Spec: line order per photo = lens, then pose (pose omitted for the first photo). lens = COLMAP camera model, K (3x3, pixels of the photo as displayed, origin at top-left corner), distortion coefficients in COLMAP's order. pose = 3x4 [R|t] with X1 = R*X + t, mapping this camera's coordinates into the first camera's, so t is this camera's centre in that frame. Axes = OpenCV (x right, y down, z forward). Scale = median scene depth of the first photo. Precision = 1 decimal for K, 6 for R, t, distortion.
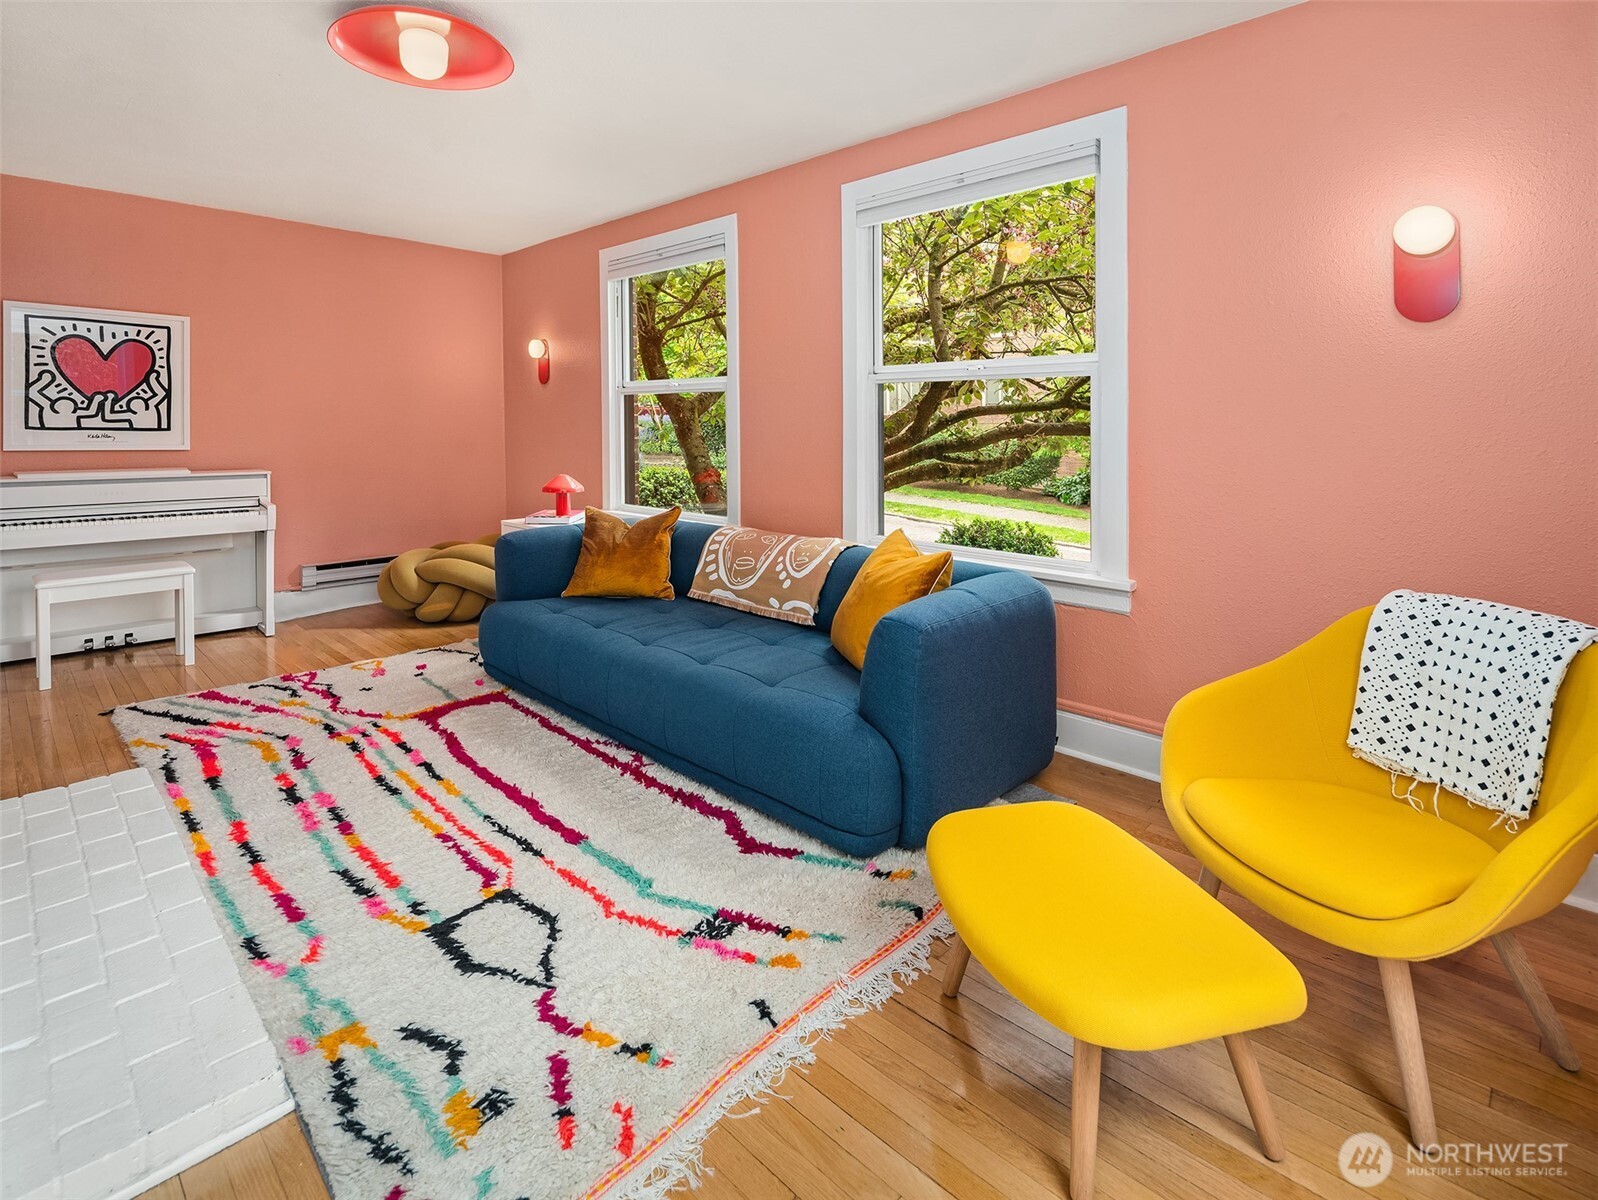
lens RADIAL K [[791.2, 0, 799.0], [0, 791.2, 600.0], [0, 0, 1]] dist [0.001804, -0.000015]
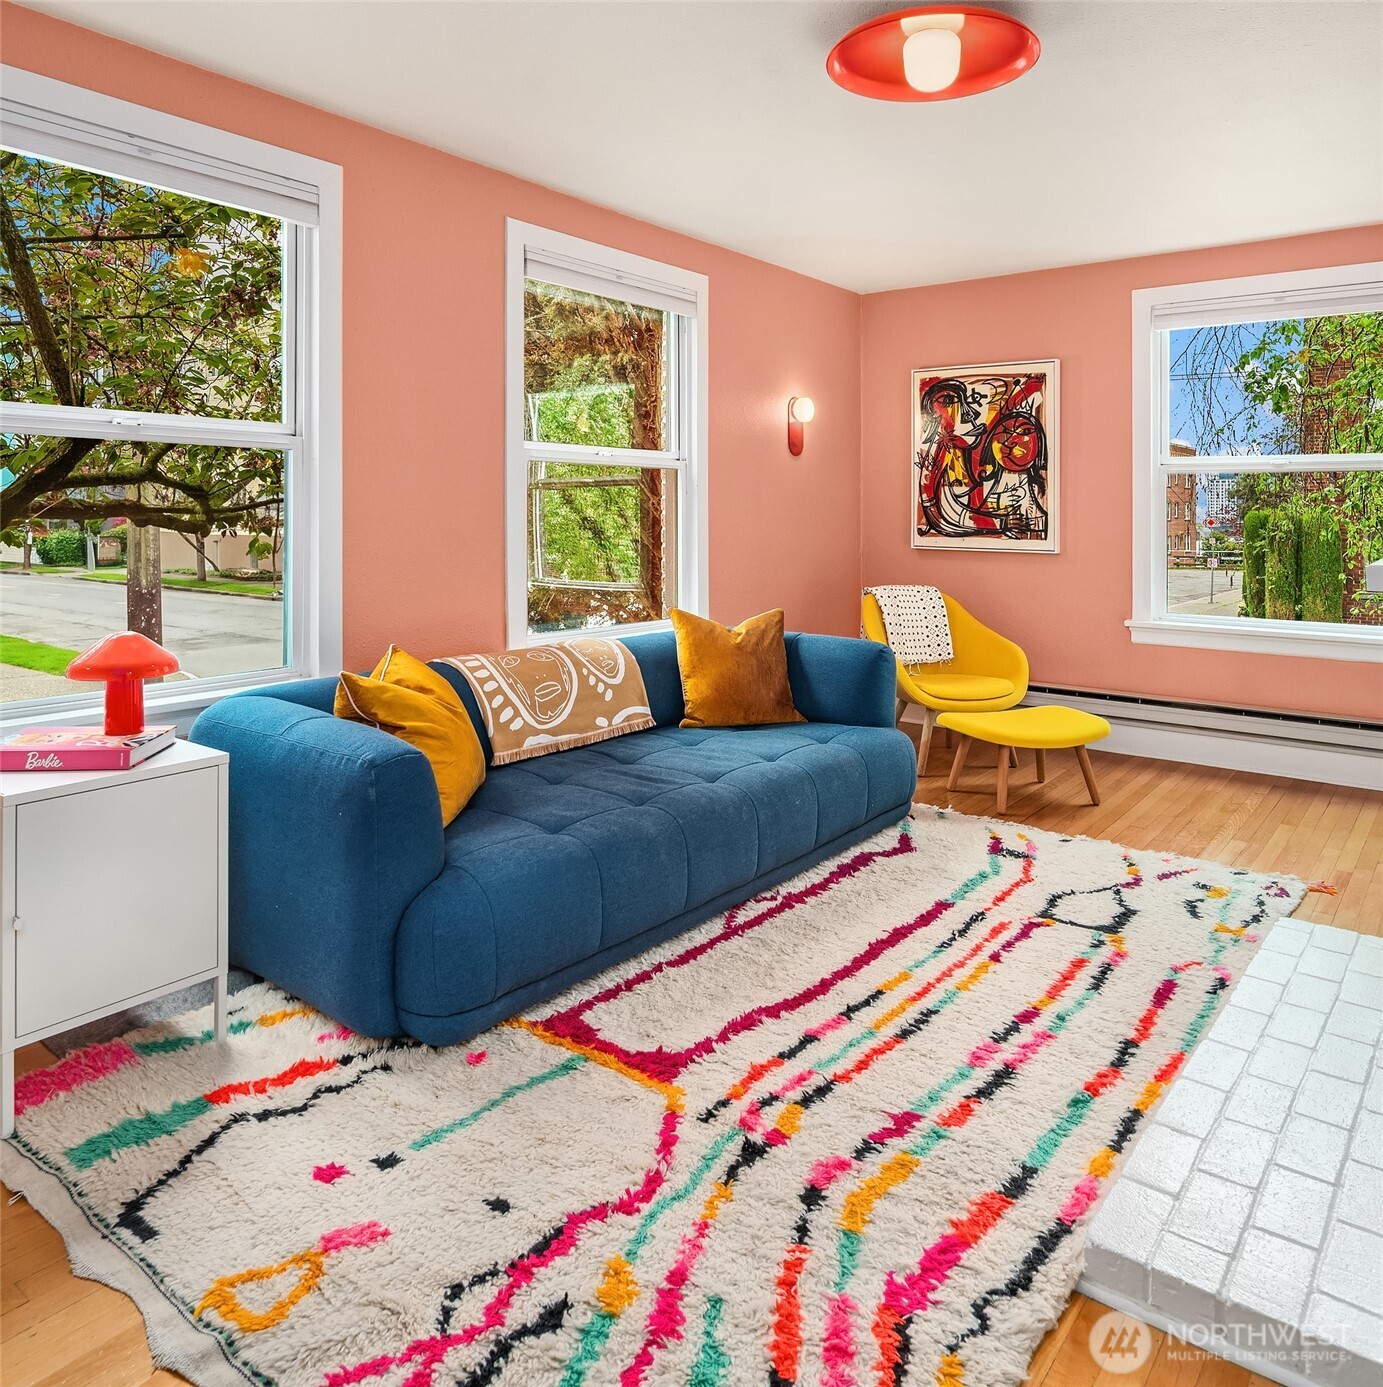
lens RADIAL K [[1003.2, 0, 691.5], [0, 1003.2, 693.5], [0, 0, 1]] dist [0.006420, 0.003731]
pose [[-0.101643, -0.188484, 0.976802, -1.462266], [0.205655, 0.956697, 0.206004, -0.306077], [-0.973332, 0.221823, -0.058478, 1.306041]]
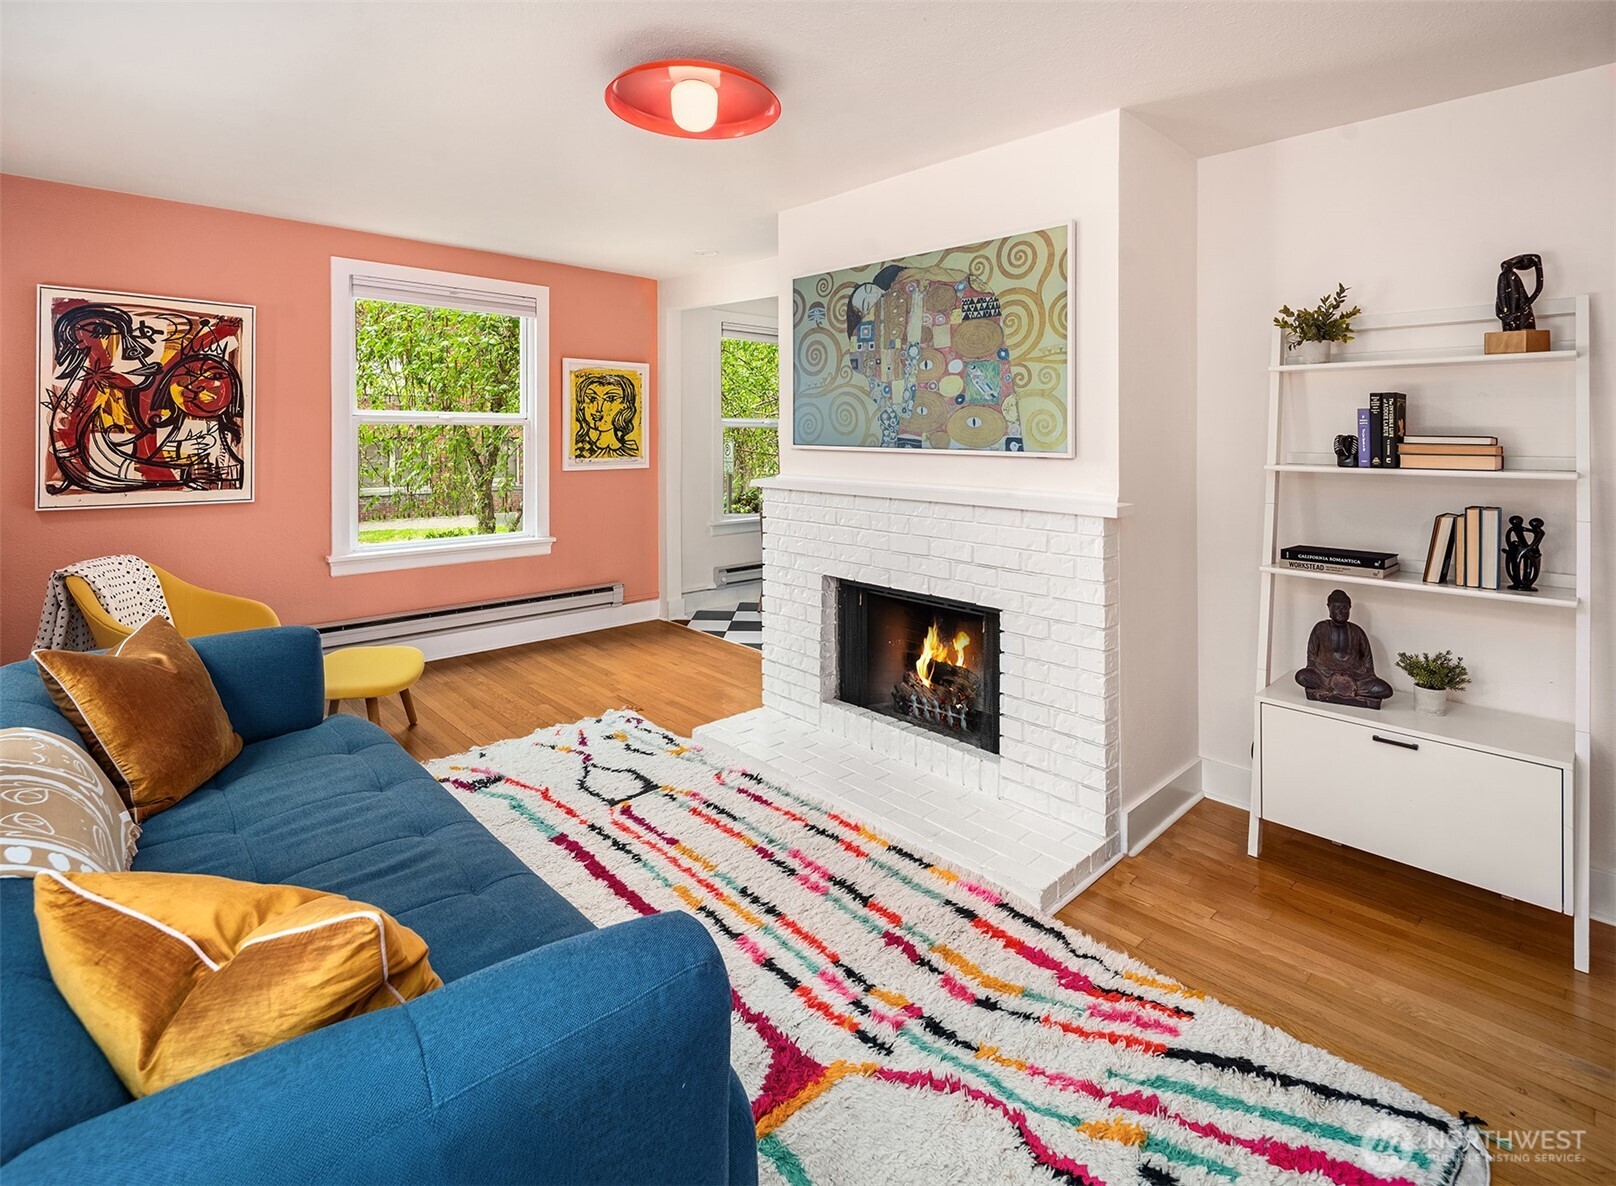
lens RADIAL K [[798.5, 0, 802.4], [0, 798.5, 556.1], [0, 0, 1]] dist [0.005138, -0.000543]
pose [[-0.998155, -0.026054, 0.054835, -0.667511], [-0.004292, 0.931256, 0.364339, -0.487236], [-0.060558, 0.363432, -0.929650, 1.848818]]
